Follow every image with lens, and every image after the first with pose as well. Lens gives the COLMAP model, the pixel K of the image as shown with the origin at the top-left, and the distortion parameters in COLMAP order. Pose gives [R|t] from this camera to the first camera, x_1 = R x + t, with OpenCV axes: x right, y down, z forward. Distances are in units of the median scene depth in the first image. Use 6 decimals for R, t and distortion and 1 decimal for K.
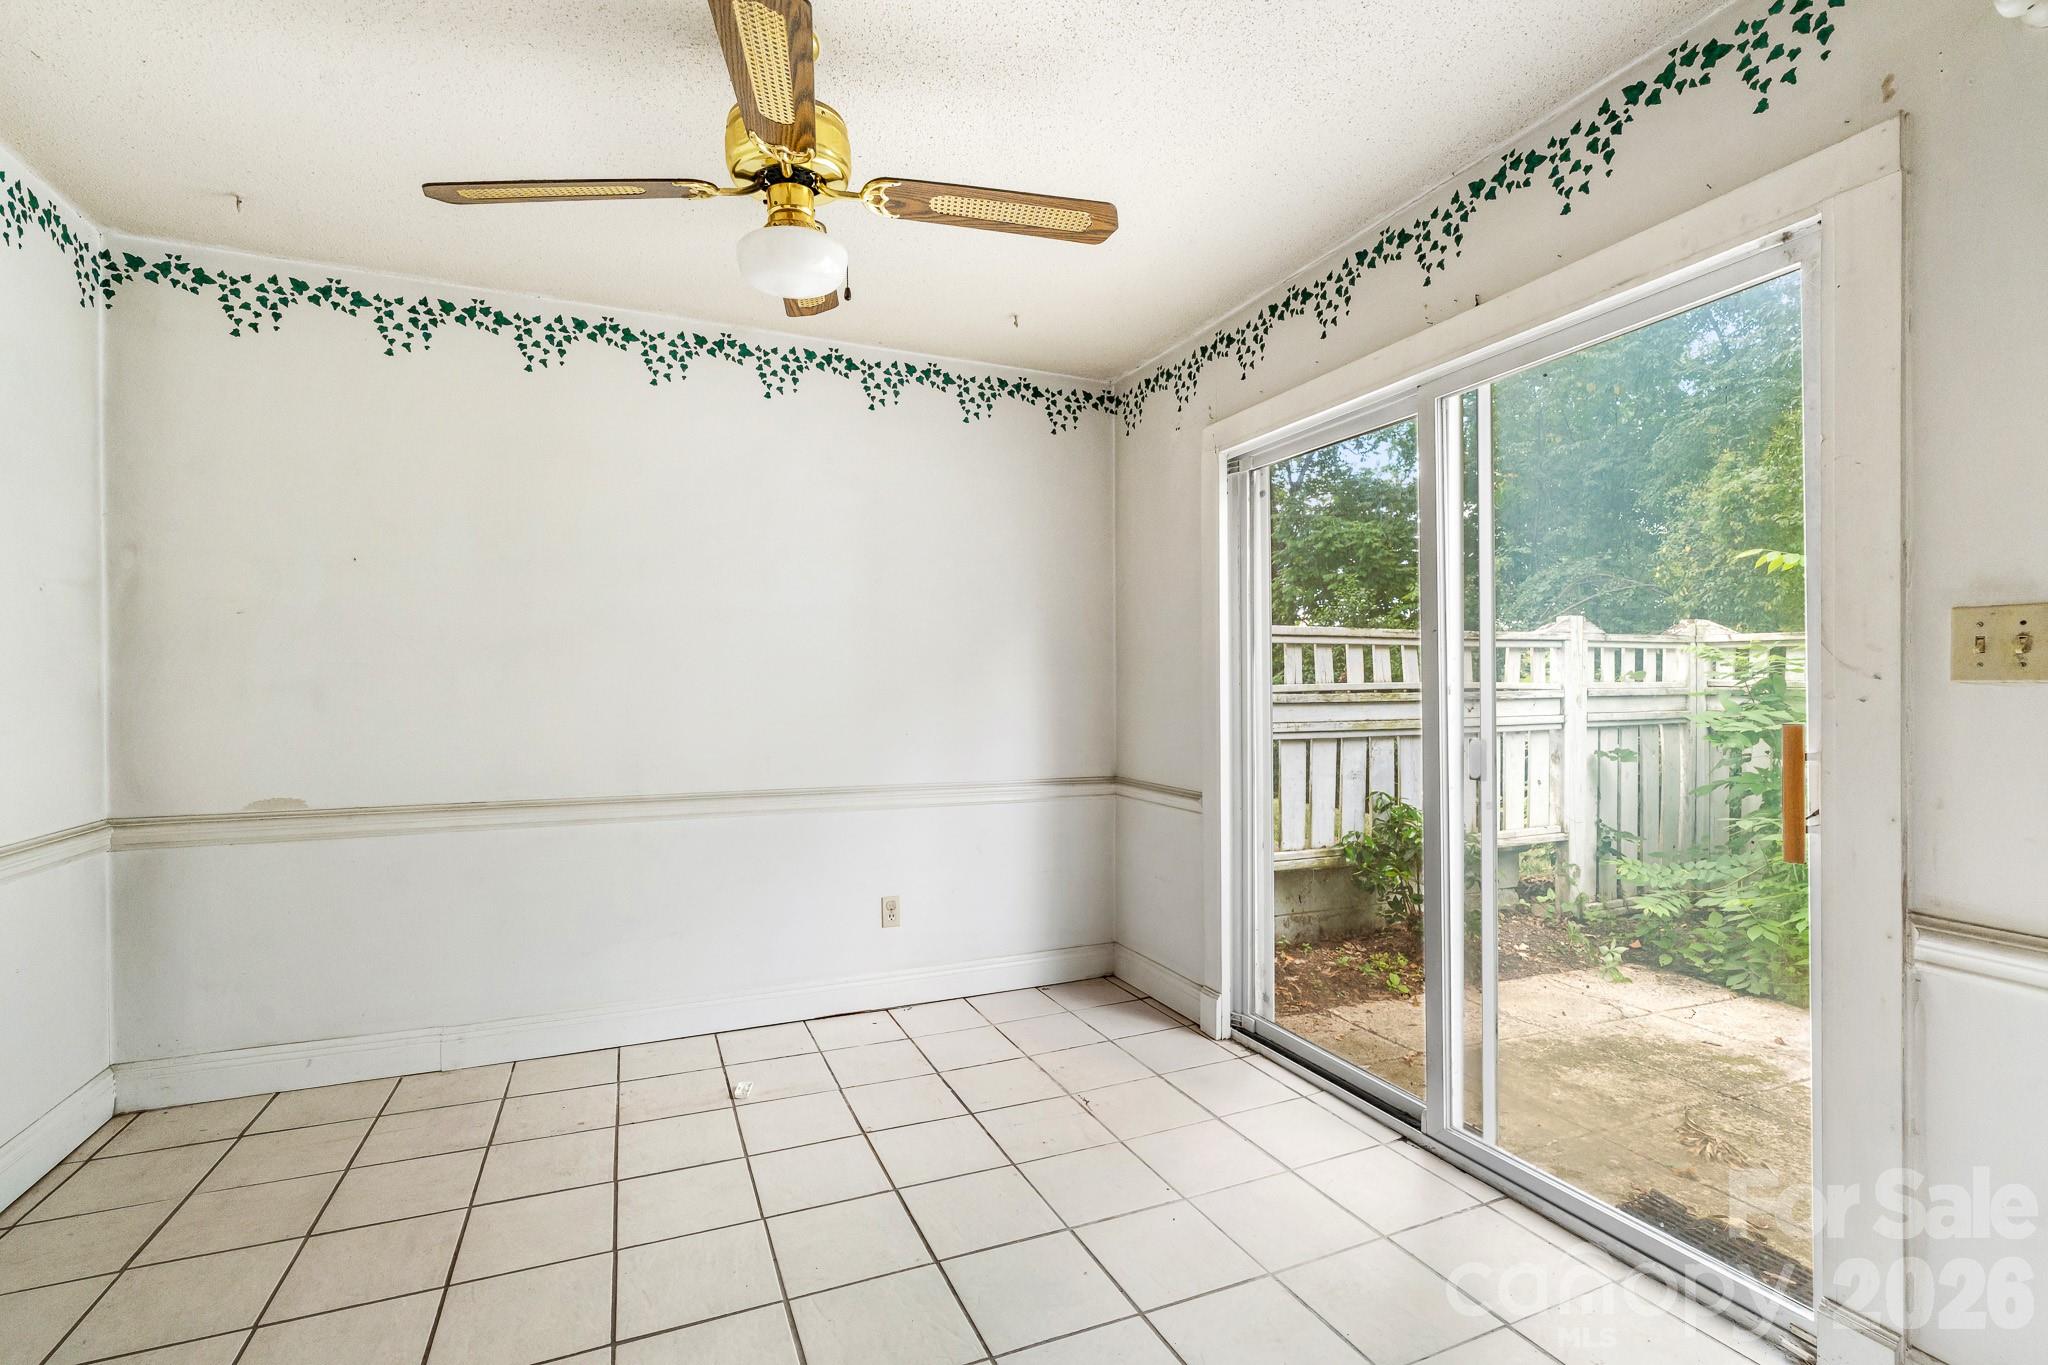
lens RADIAL K [[926.8, 0, 1020.7], [0, 926.8, 690.6], [0, 0, 1]] dist [0.000966, 0.000978]
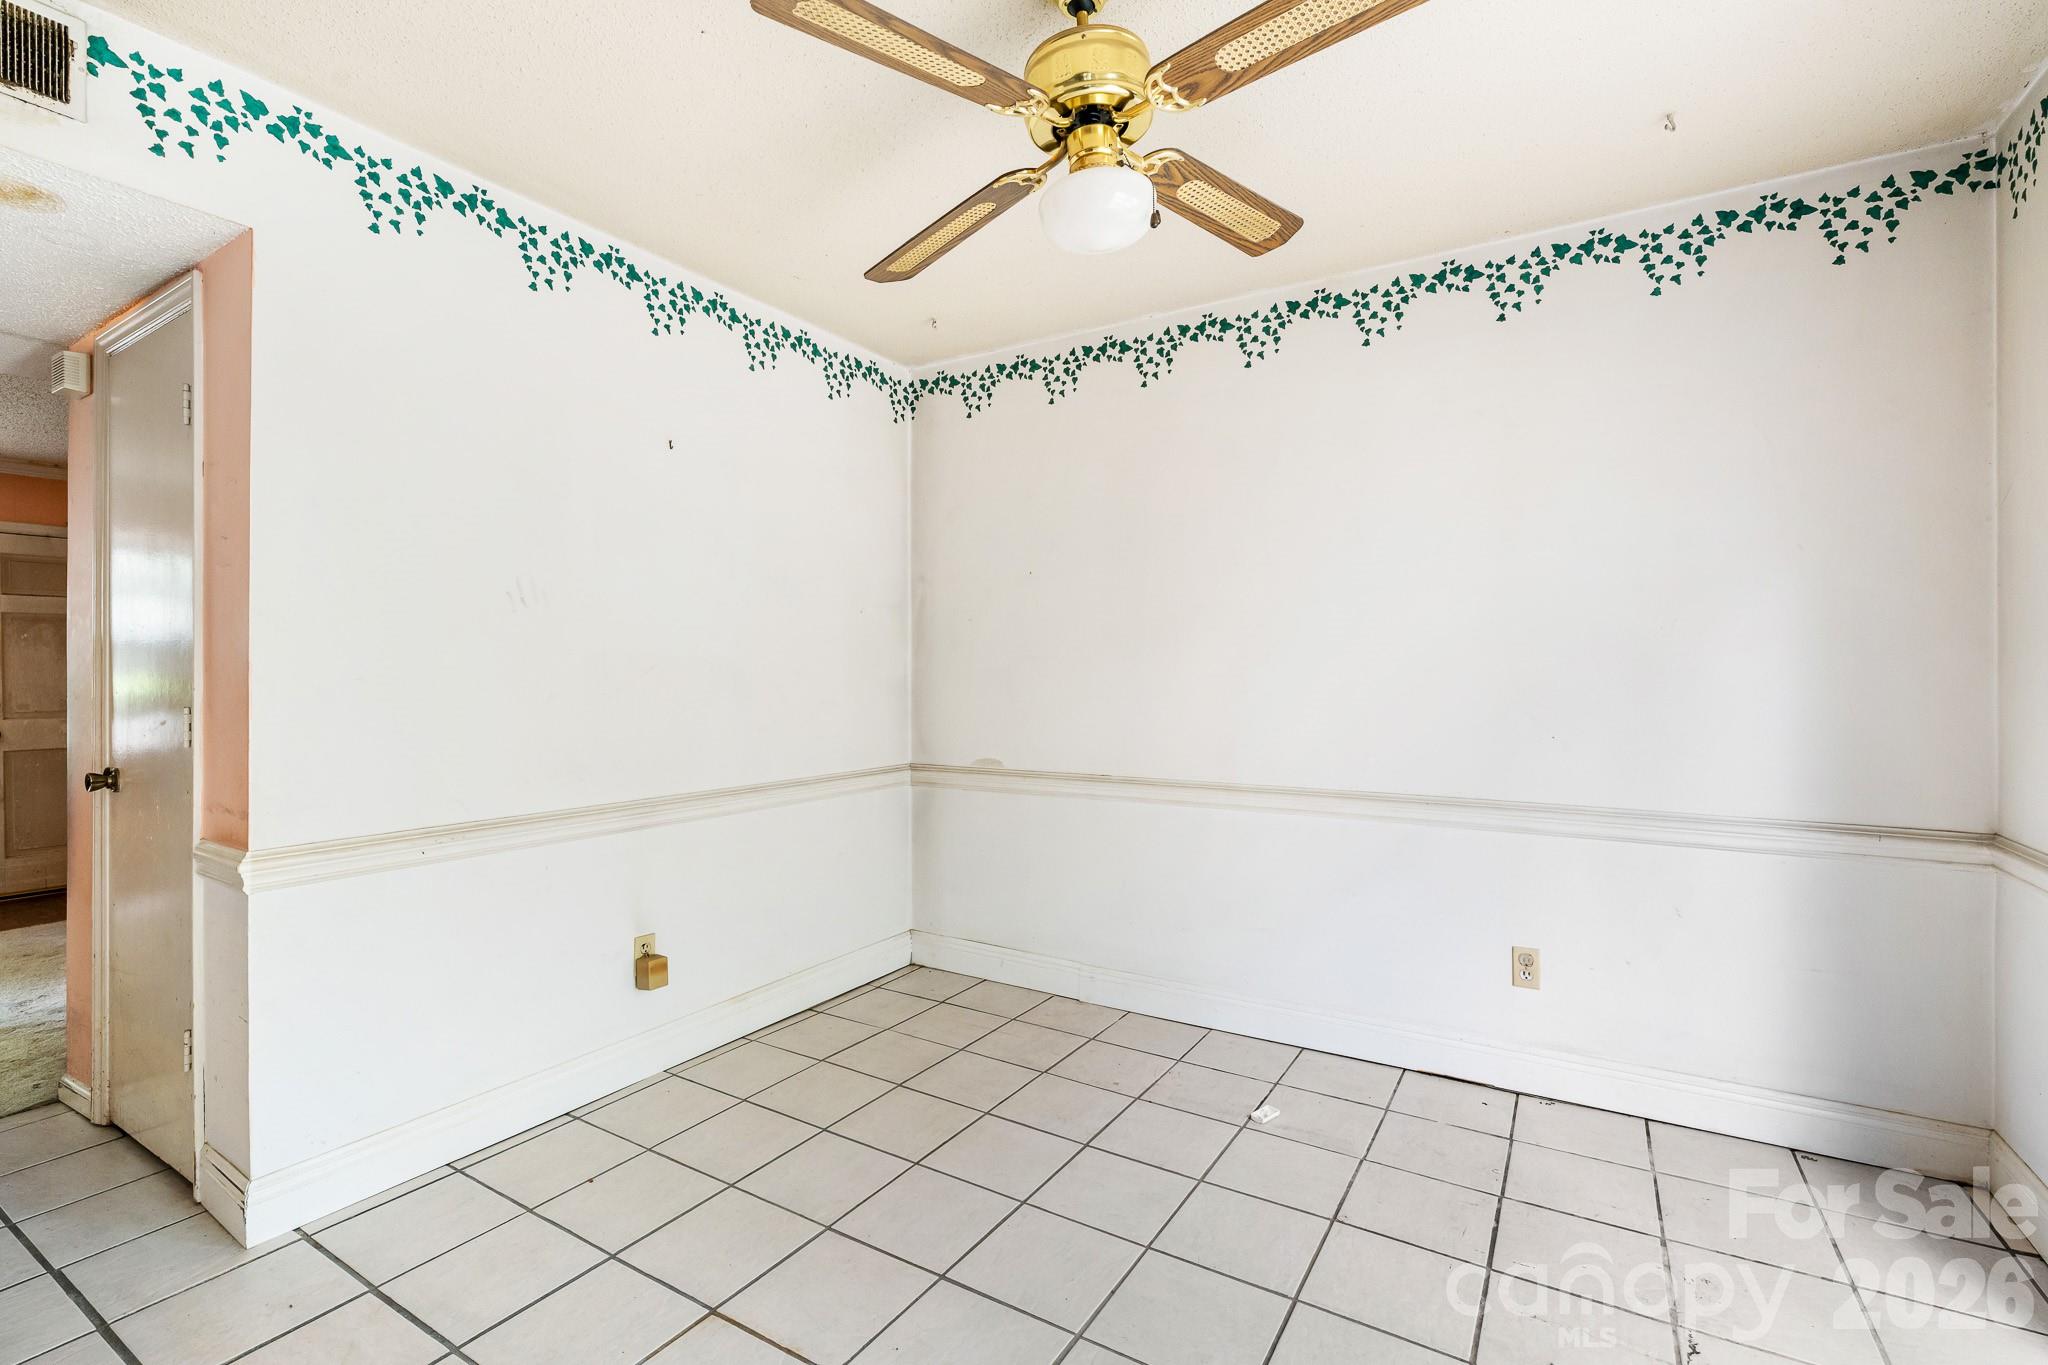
lens RADIAL K [[923.7, 0, 1021.0], [0, 923.7, 675.9], [0, 0, 1]] dist [-0.000213, 0.001160]
pose [[0.575146, 0.001212, -0.818050, 0.309305], [-0.003908, 0.999992, -0.001266, -0.000311], [0.818042, 0.003925, 0.575146, 0.277644]]
